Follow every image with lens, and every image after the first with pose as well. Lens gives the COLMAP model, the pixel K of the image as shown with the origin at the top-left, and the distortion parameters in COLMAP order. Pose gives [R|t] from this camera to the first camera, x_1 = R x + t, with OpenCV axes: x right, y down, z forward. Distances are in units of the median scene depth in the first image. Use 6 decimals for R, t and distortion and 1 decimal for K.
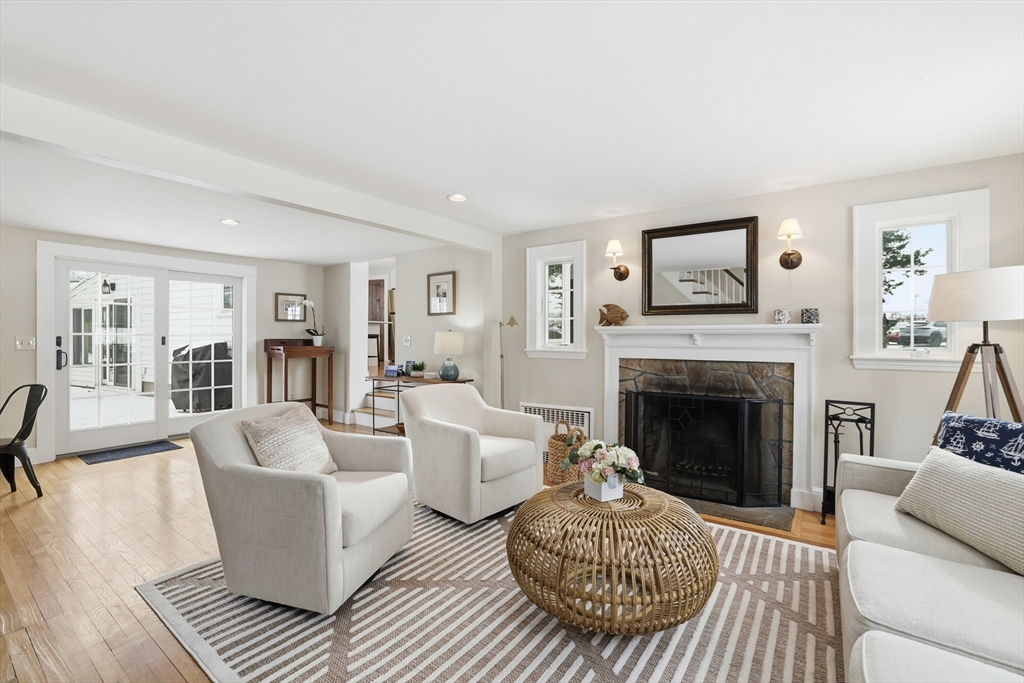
lens RADIAL K [[441.7, 0, 516.7], [0, 441.7, 336.2], [0, 0, 1]] dist [-0.030601, 0.003116]
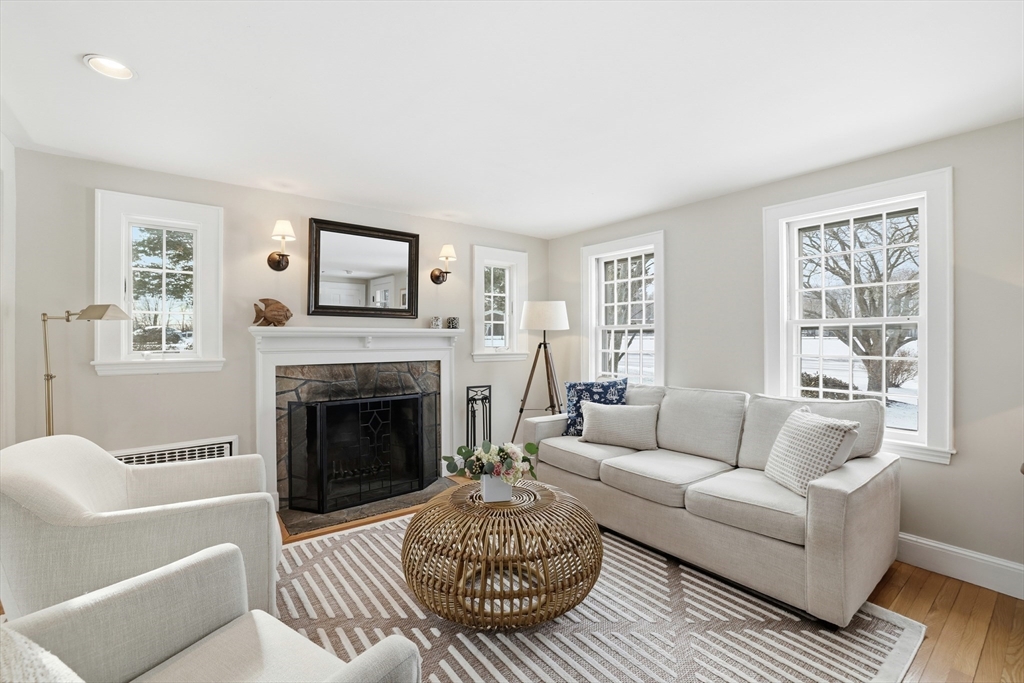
lens RADIAL K [[441.7, 0, 502.0], [0, 441.7, 338.3], [0, 0, 1]] dist [-0.030601, 0.003116]
pose [[0.319946, 0.001956, 0.947434, -0.443300], [0.003762, 0.999987, -0.003335, 0.003263], [-0.947428, 0.004631, 0.319935, 0.390315]]
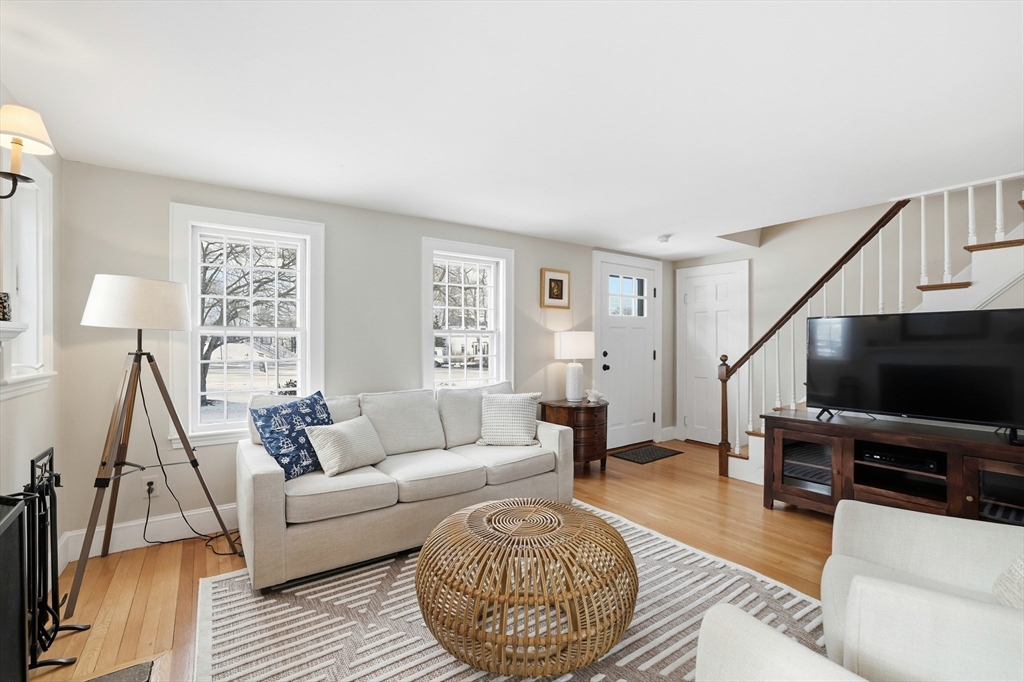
lens RADIAL K [[441.7, 0, 505.4], [0, 441.7, 343.6], [0, 0, 1]] dist [-0.030601, 0.003116]
pose [[-0.932218, 0.004609, 0.361867, -0.043101], [0.006786, 0.999966, 0.004747, -0.000784], [-0.361833, 0.006881, -0.932218, 1.084409]]
